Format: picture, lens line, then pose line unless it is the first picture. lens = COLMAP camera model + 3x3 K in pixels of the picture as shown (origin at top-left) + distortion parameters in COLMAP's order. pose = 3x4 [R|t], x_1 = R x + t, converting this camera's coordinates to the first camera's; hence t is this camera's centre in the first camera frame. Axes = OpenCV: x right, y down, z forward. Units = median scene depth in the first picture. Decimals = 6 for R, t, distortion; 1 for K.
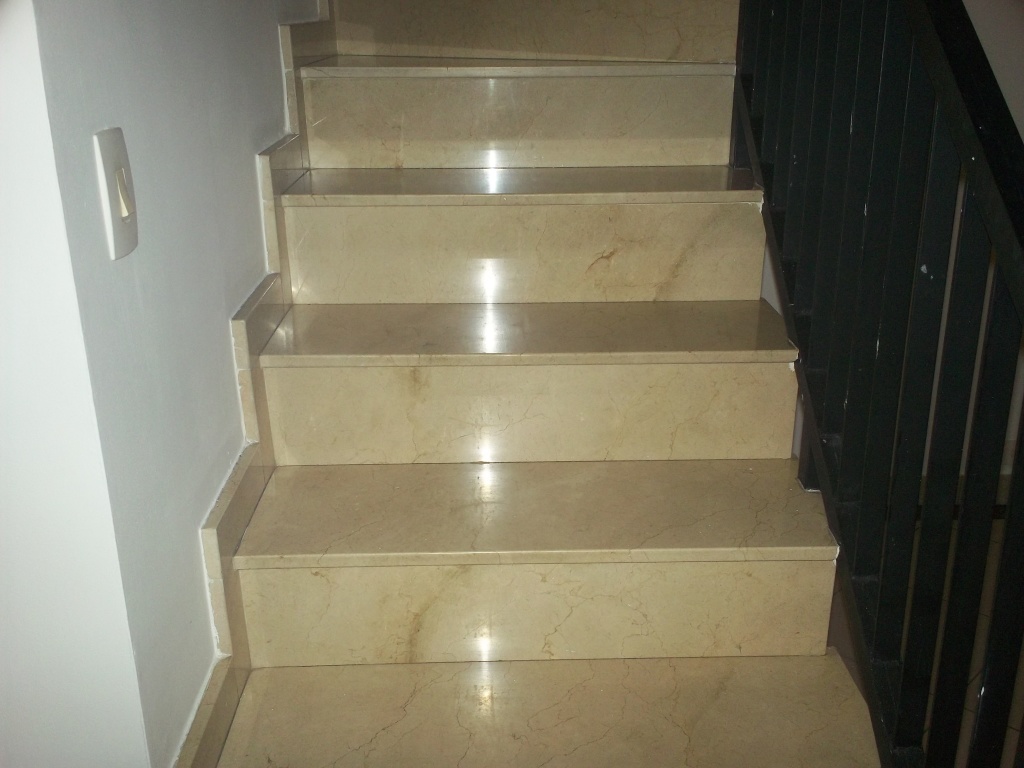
lens RADIAL K [[1046.9, 0, 512.0], [0, 1046.9, 384.0], [0, 0, 1]] dist [0.186192, -0.422109]
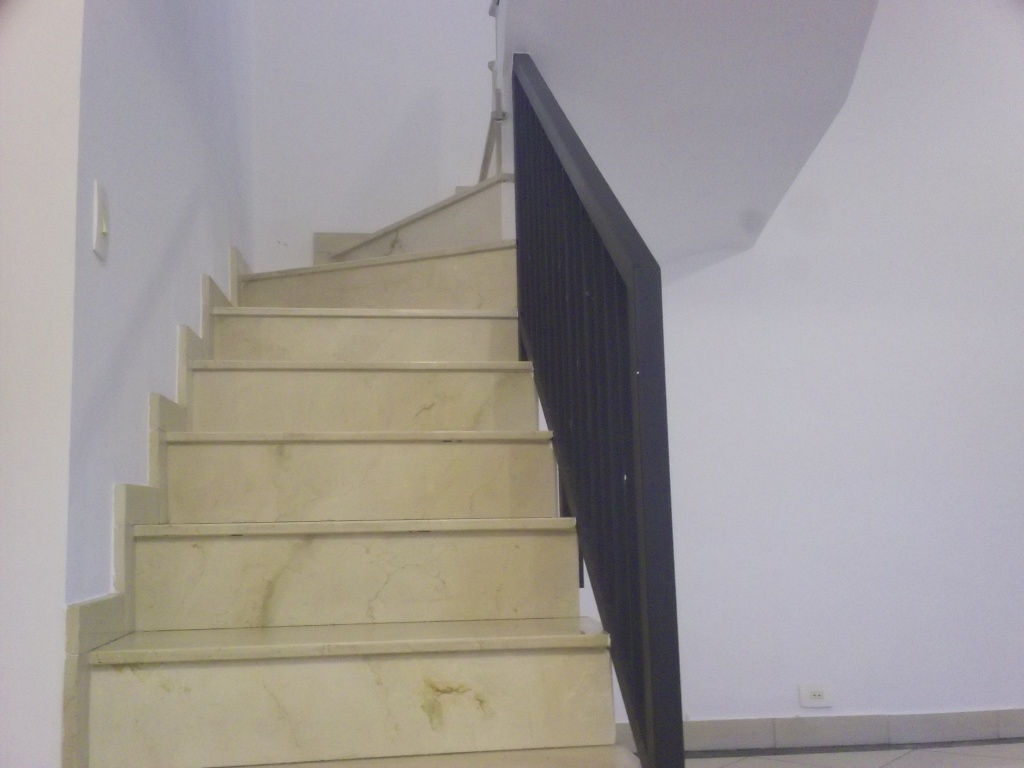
lens RADIAL K [[1046.9, 0, 512.0], [0, 1046.9, 384.0], [0, 0, 1]] dist [0.186192, -0.422109]
pose [[0.995294, -0.001102, 0.096891, 0.082376], [0.046460, 0.882927, -0.467205, 0.626051], [-0.085033, 0.469508, 0.878824, -0.305947]]
